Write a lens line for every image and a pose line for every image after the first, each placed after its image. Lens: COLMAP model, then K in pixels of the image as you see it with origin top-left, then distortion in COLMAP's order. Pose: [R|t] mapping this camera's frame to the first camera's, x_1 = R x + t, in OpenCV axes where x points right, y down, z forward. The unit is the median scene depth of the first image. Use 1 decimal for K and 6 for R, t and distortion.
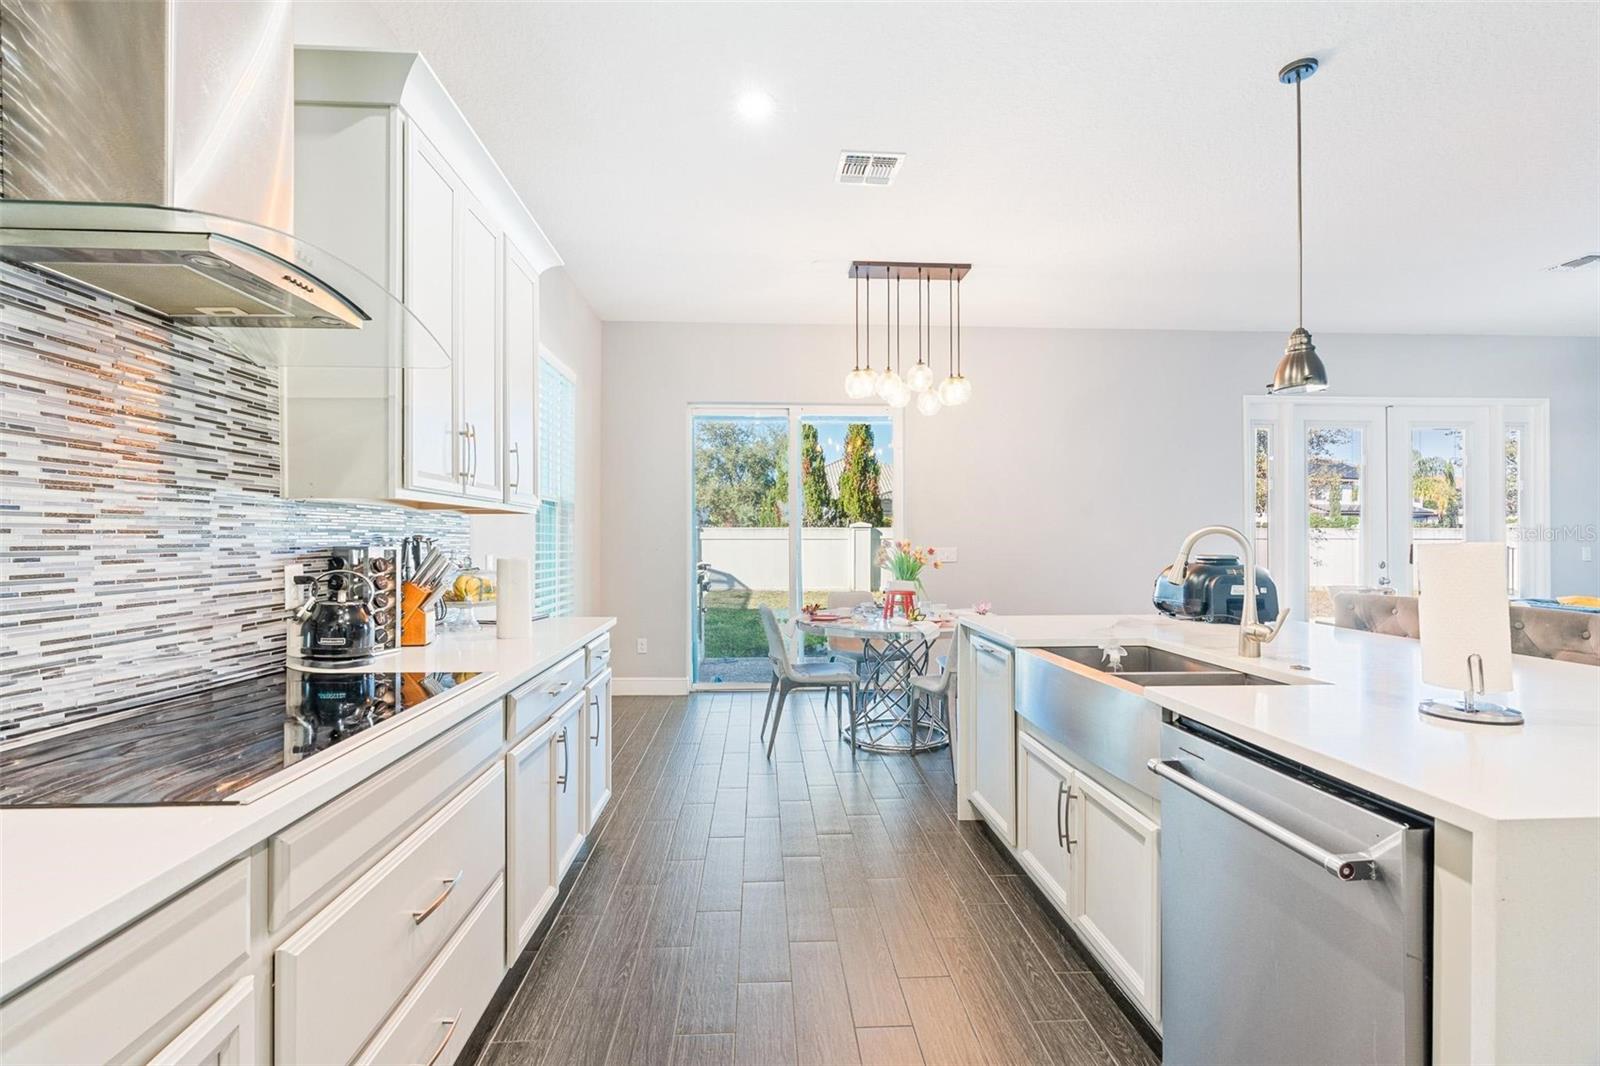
lens RADIAL K [[714.0, 0, 789.2], [0, 714.0, 536.2], [0, 0, 1]] dist [-0.000371, 0.000357]
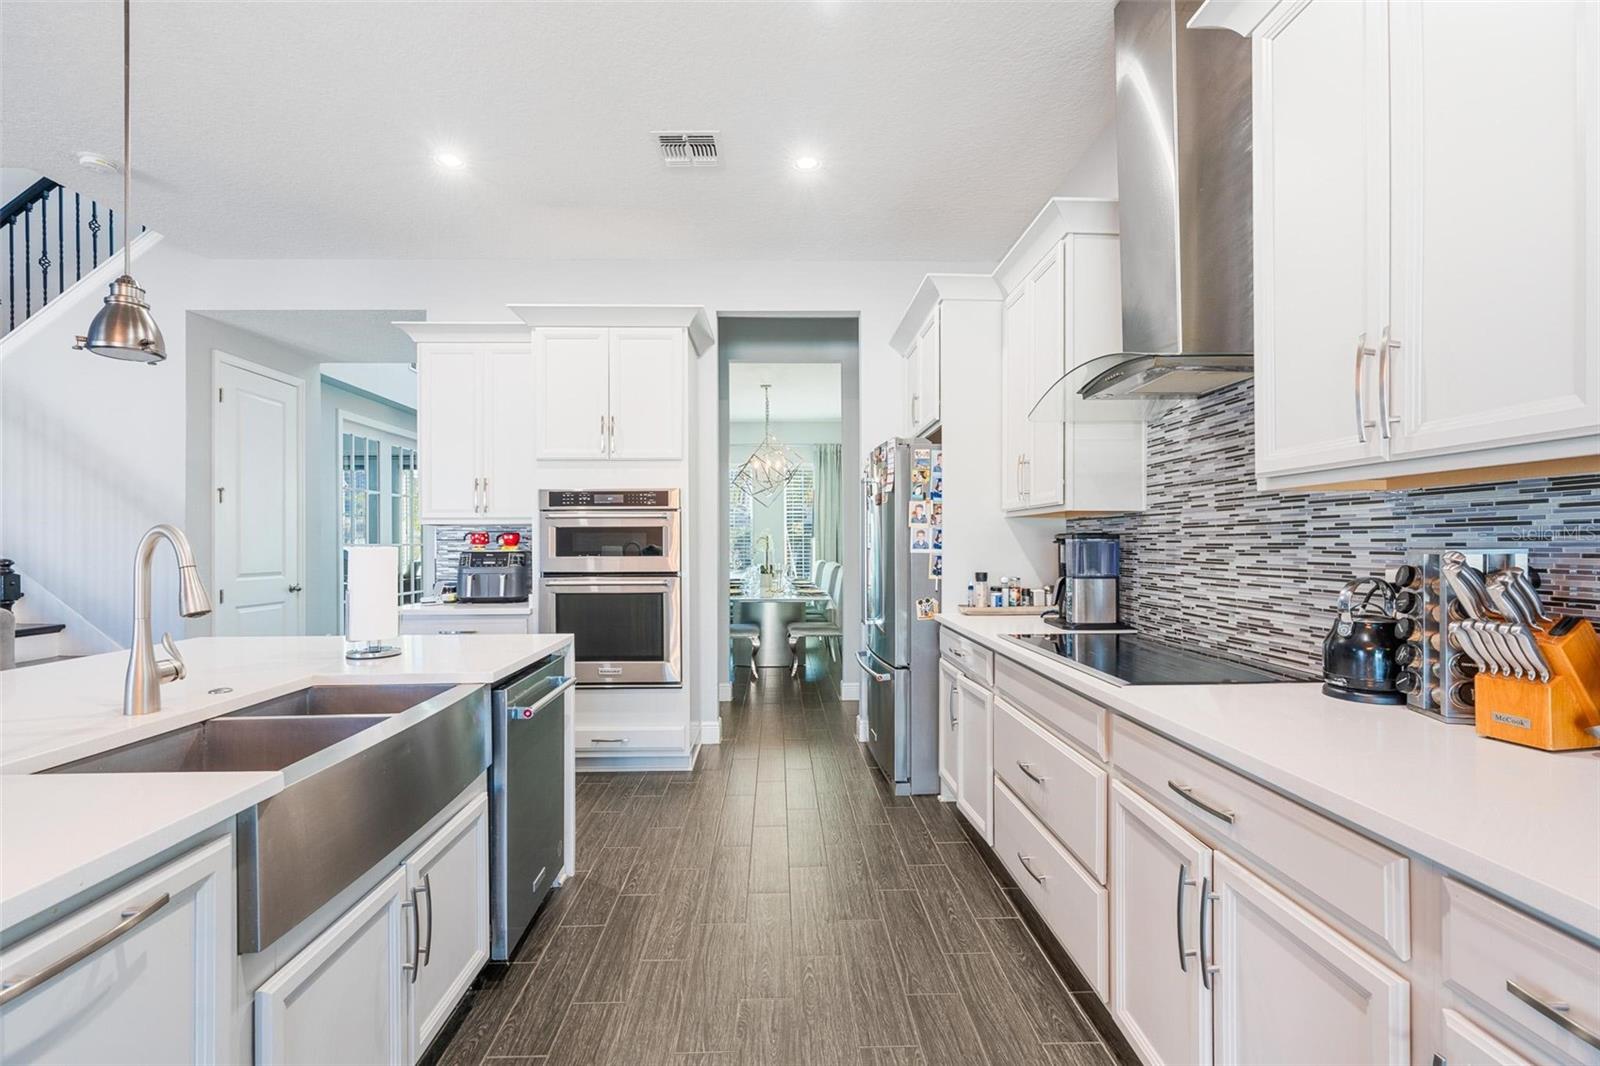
lens RADIAL K [[721.9, 0, 797.3], [0, 721.9, 540.4], [0, 0, 1]] dist [-0.002066, 0.000292]
pose [[-0.999967, 0.003523, 0.007259, -0.002056], [0.003462, 0.999959, -0.008389, 0.013622], [-0.007288, -0.008364, -0.999938, 2.147638]]
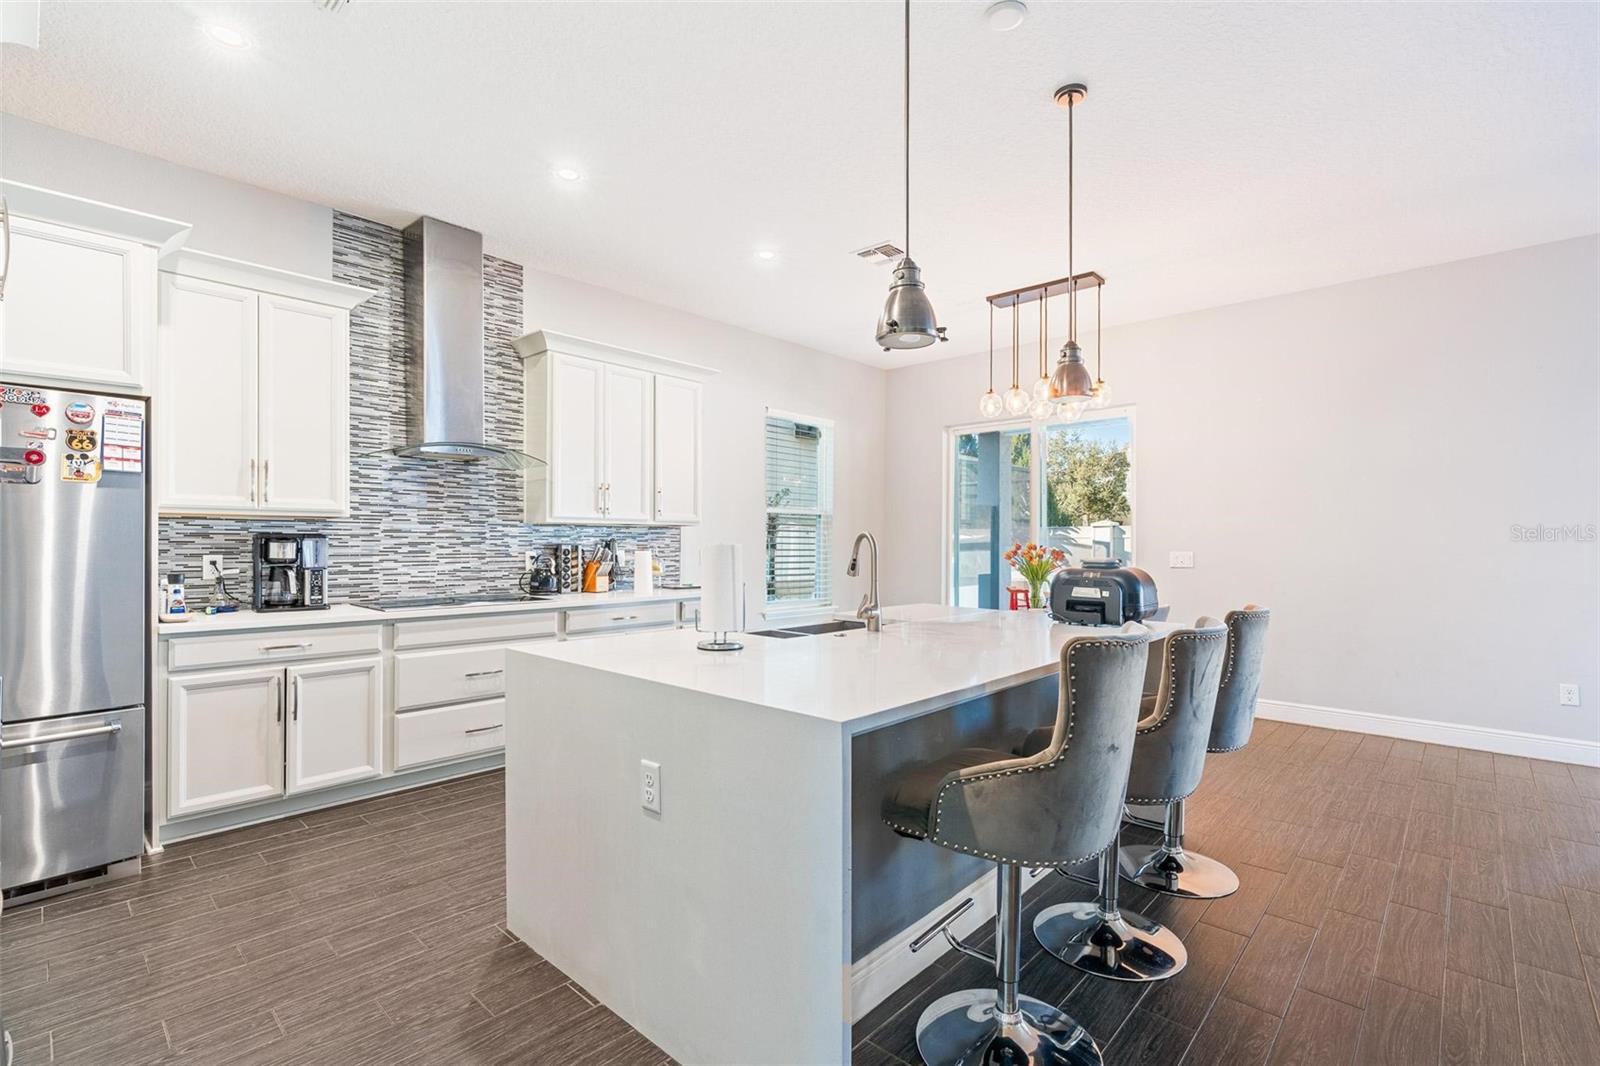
lens RADIAL K [[721.9, 0, 797.3], [0, 721.9, 540.4], [0, 0, 1]] dist [-0.002066, 0.000292]
pose [[0.702443, -0.000017, -0.711740, 1.893648], [0.000470, 1.000000, 0.000440, 0.004534], [0.711740, -0.000644, 0.702443, -0.057927]]
